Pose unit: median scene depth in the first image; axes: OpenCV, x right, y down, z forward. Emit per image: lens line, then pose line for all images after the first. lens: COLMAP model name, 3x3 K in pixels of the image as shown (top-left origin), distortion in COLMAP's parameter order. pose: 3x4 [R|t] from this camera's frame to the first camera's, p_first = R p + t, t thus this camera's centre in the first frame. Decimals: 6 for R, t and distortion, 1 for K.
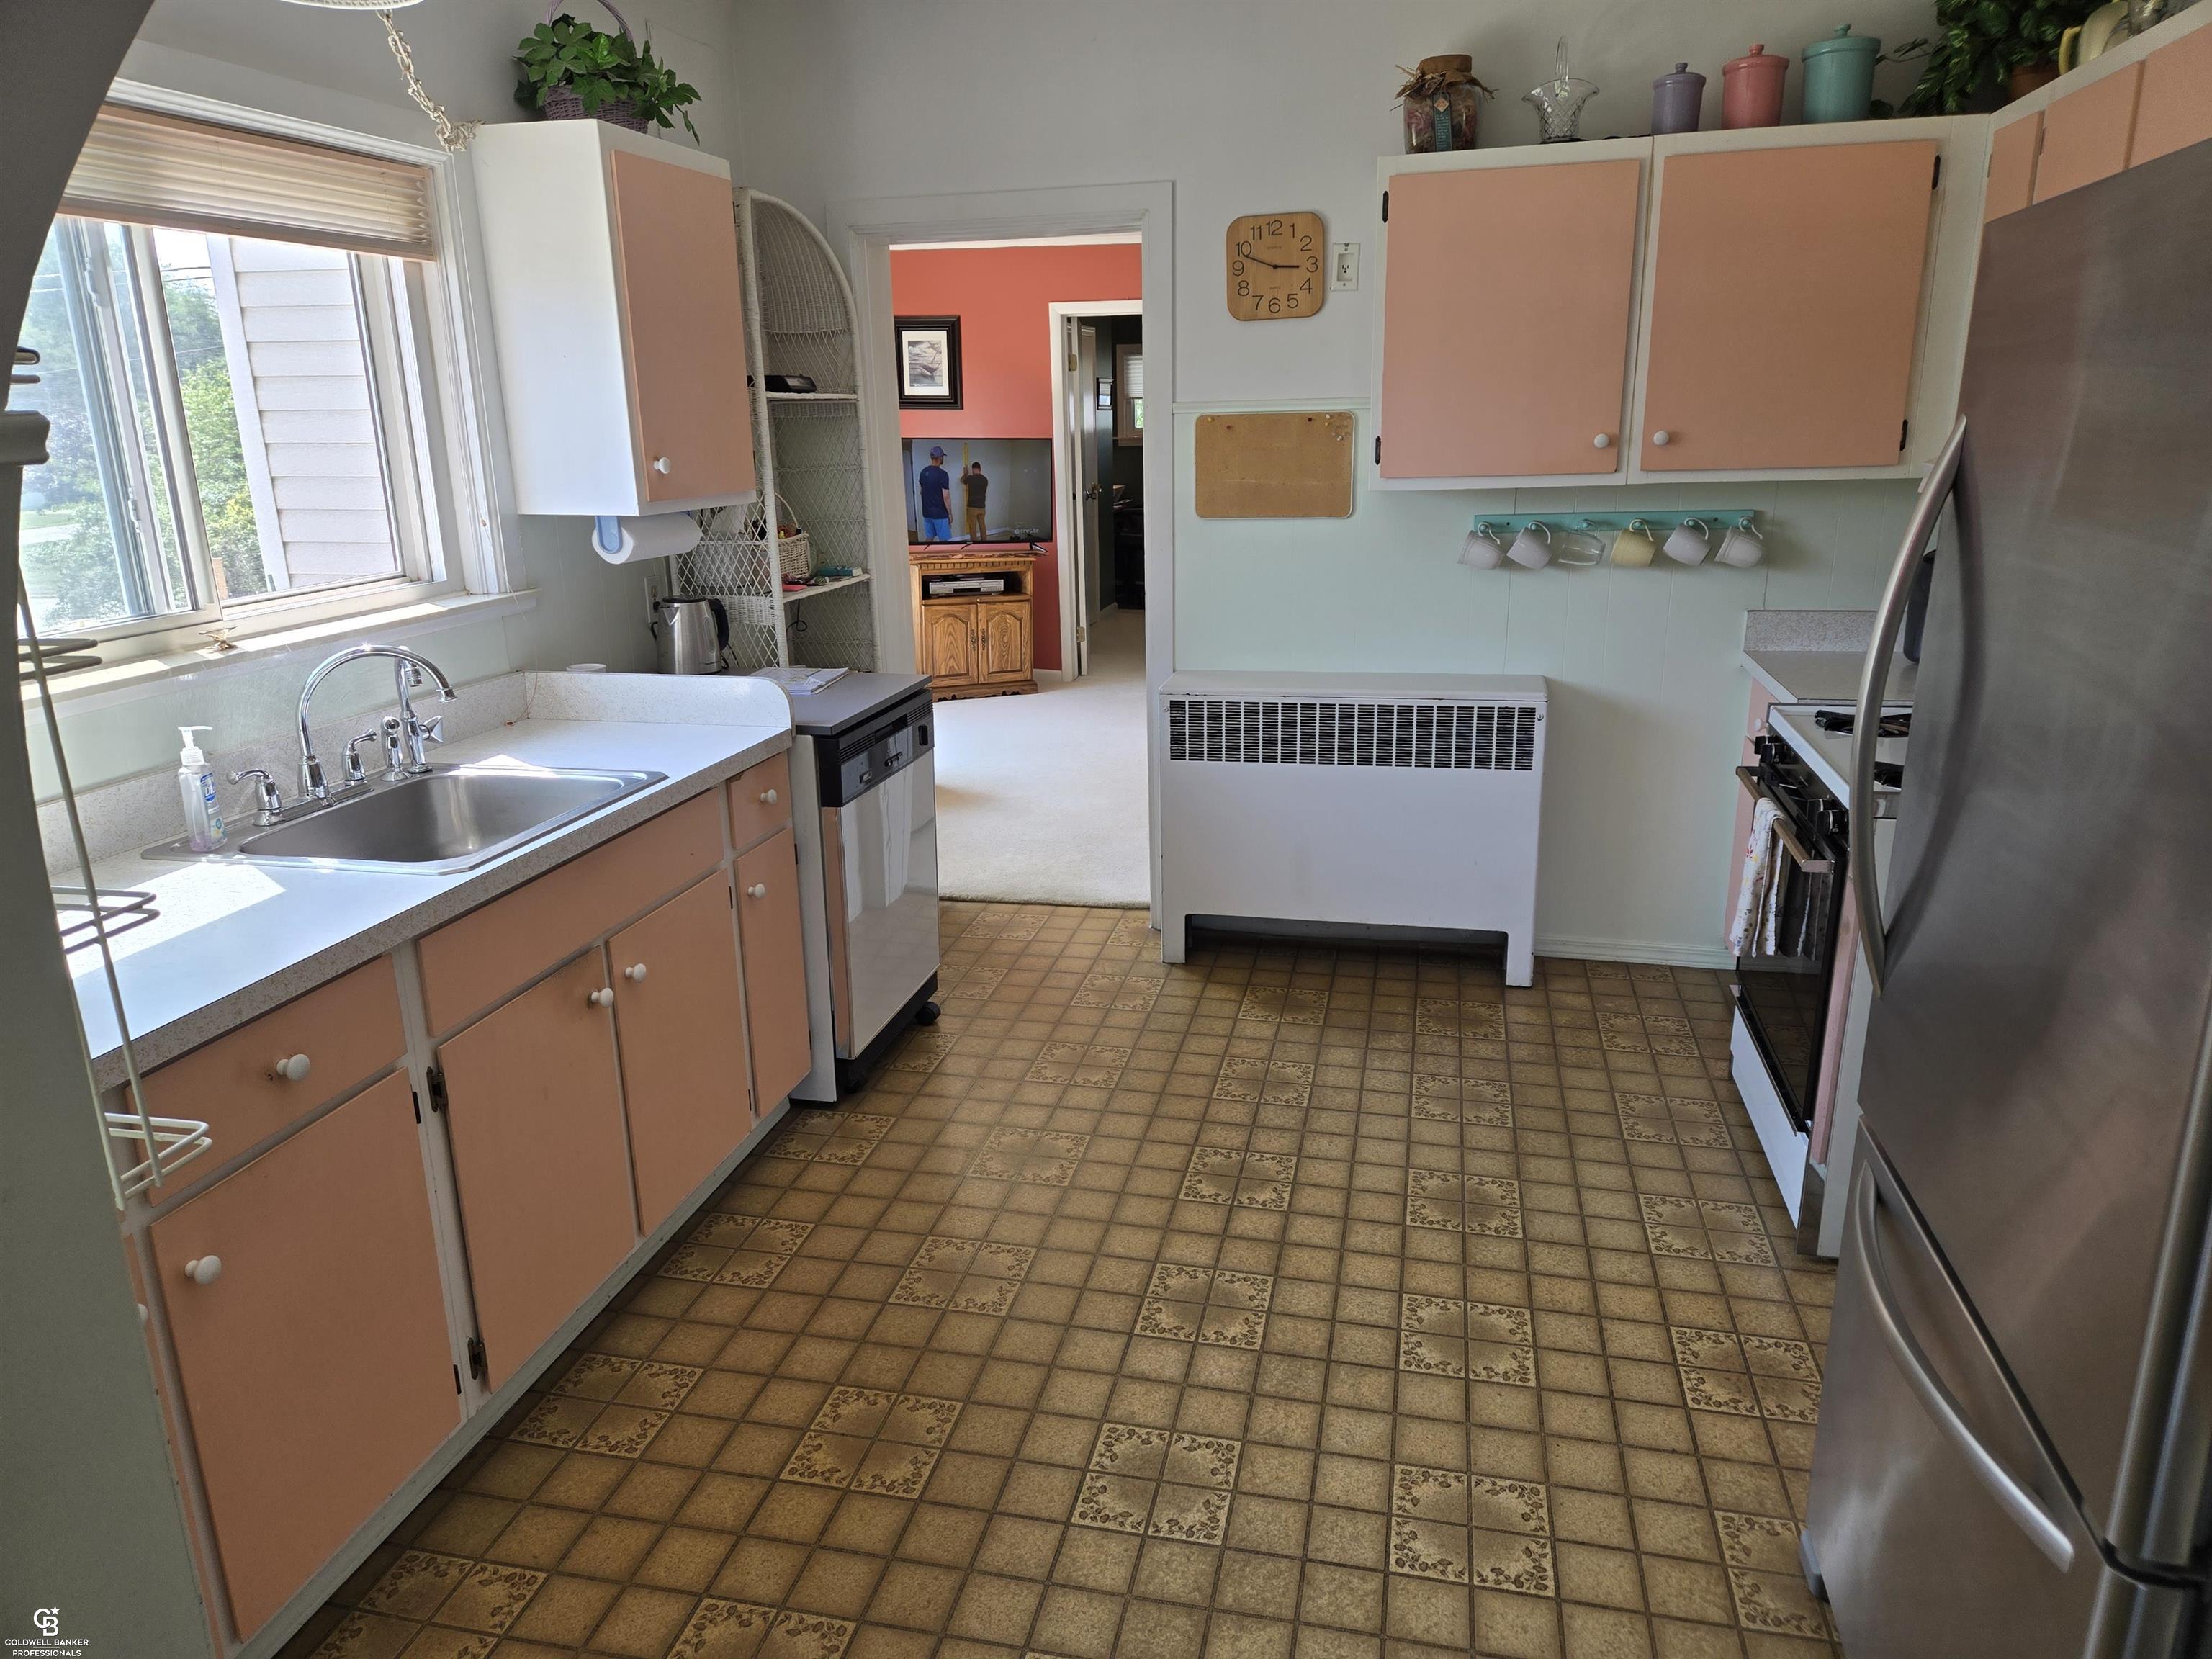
lens RADIAL K [[1488.4, 0, 1108.6], [0, 1488.4, 822.3], [0, 0, 1]] dist [0.006030, 0.000964]
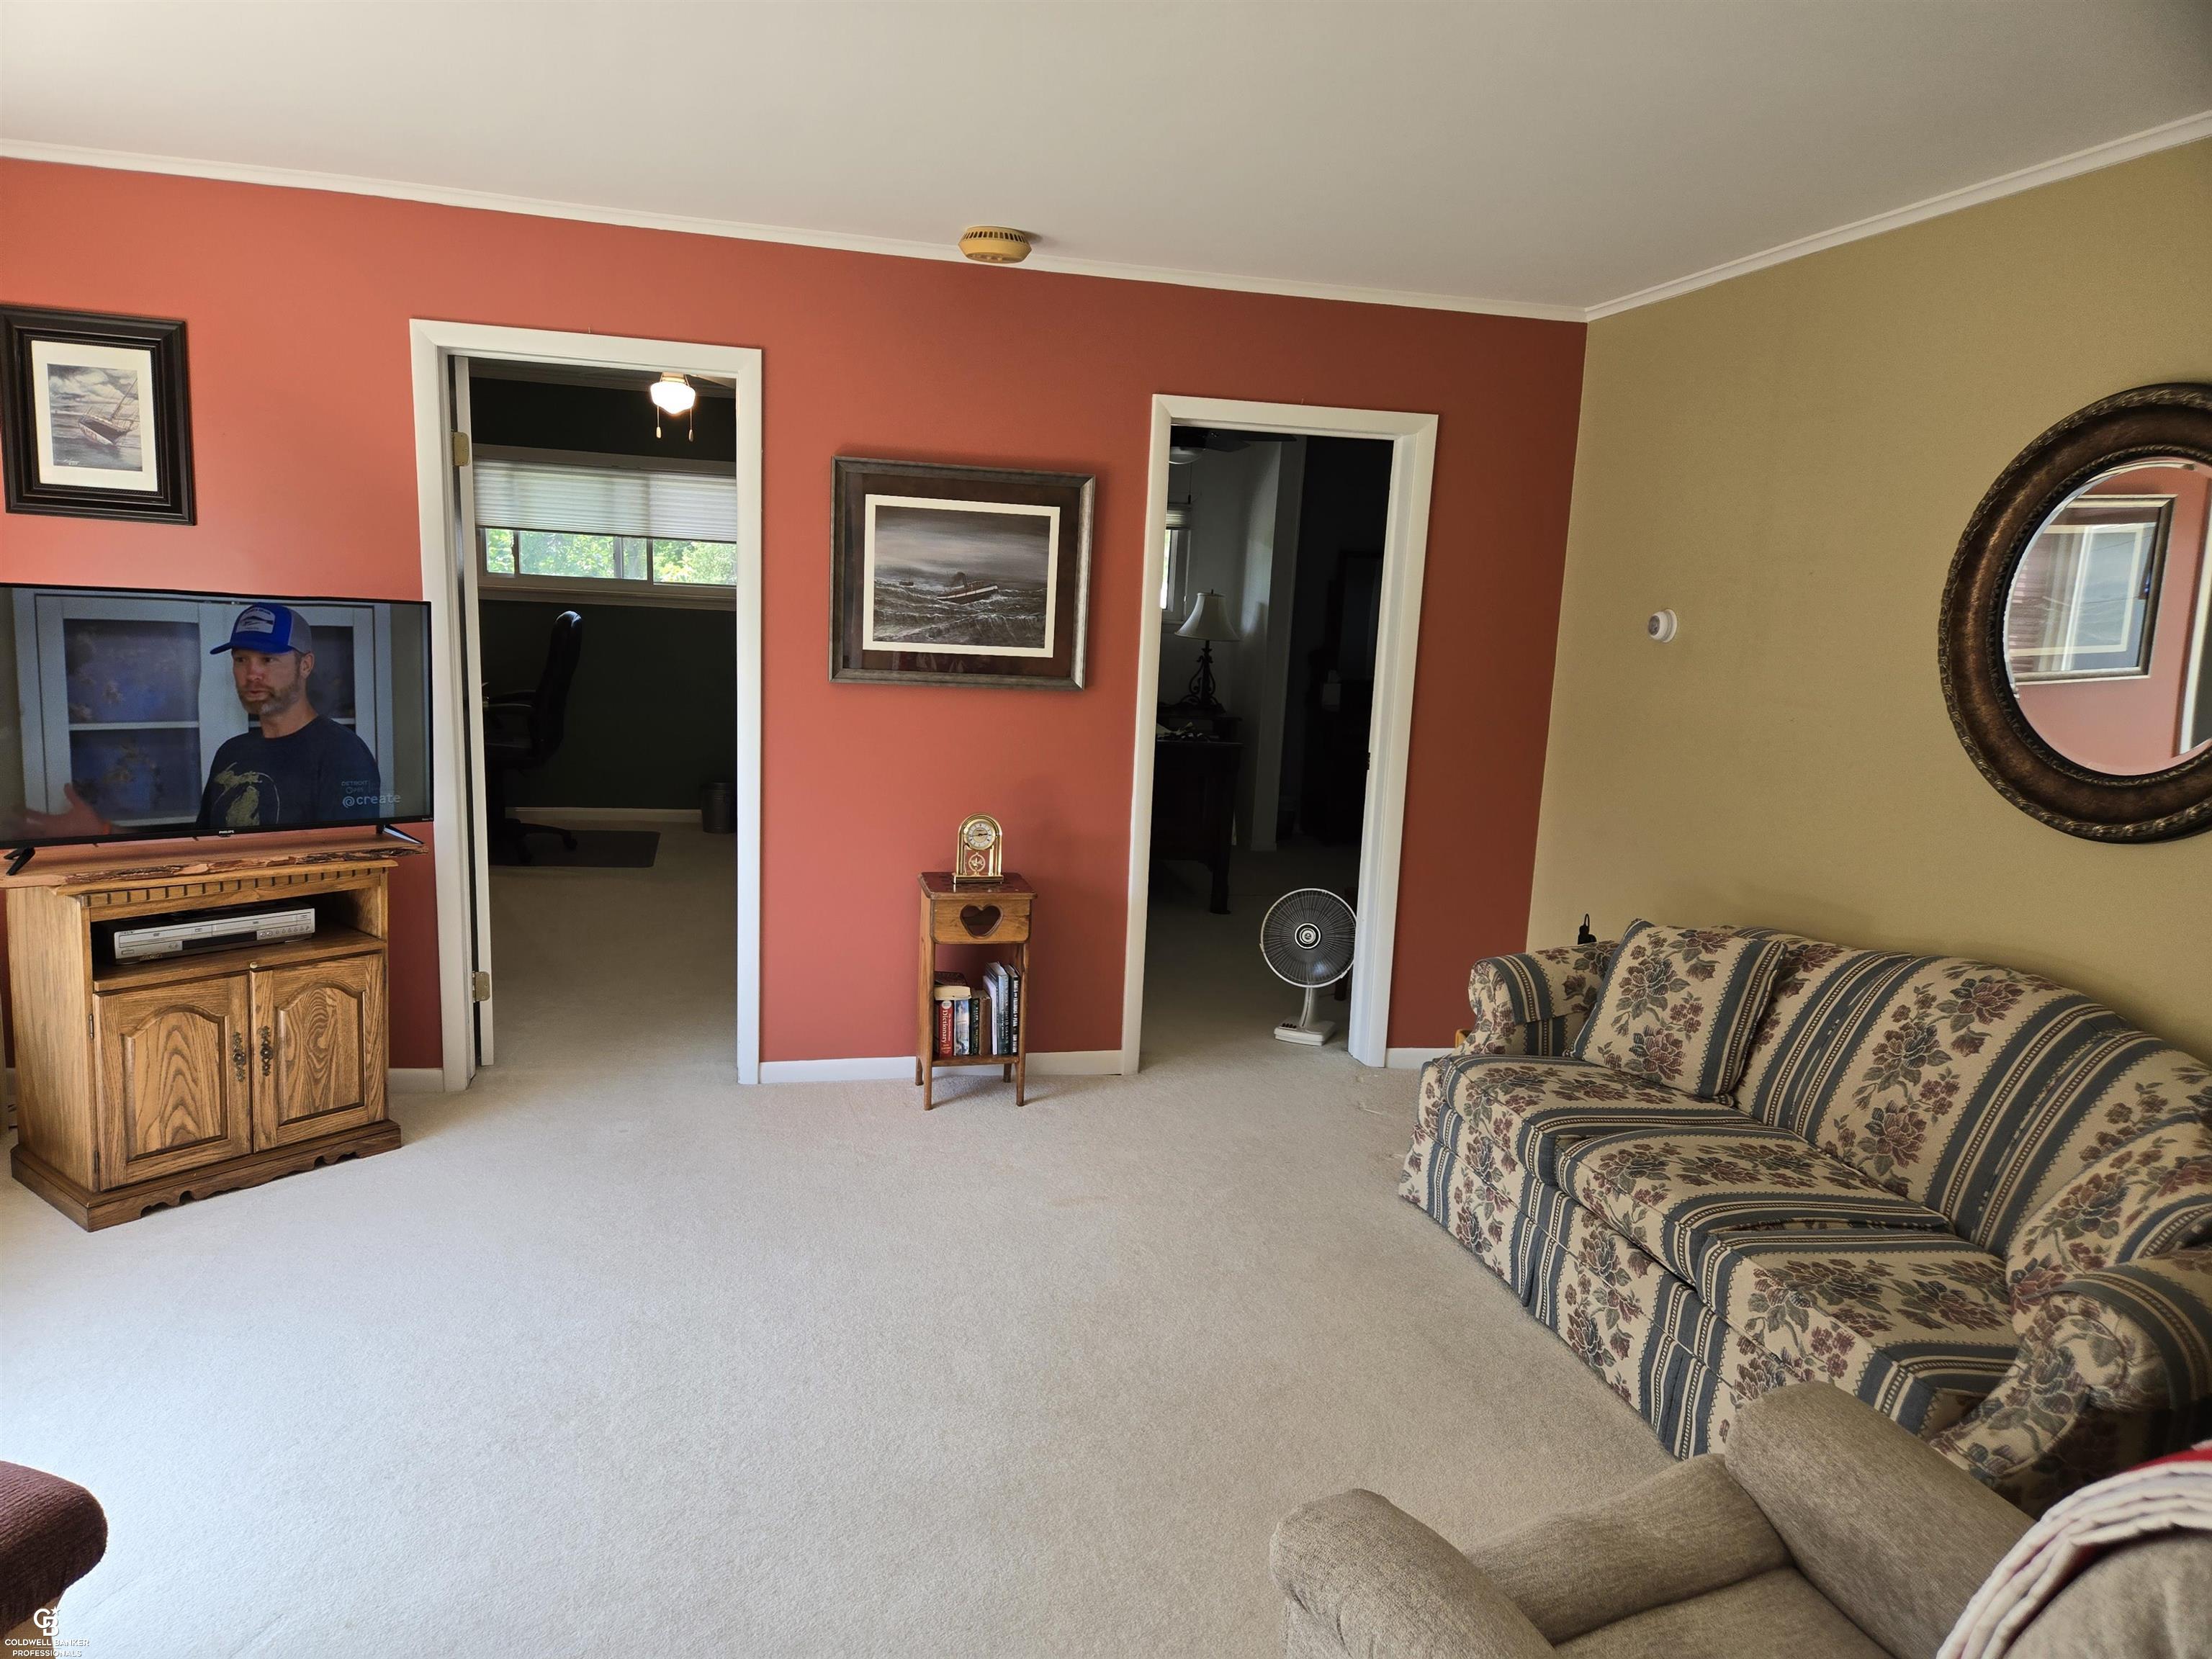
lens RADIAL K [[1488.4, 0, 1103.1], [0, 1488.4, 844.3], [0, 0, 1]] dist [0.006030, 0.000964]
pose [[0.897190, -0.025052, 0.440934, -0.055298], [0.067413, 0.994459, -0.080667, -0.130505], [-0.436470, 0.102099, 0.893907, 0.500670]]
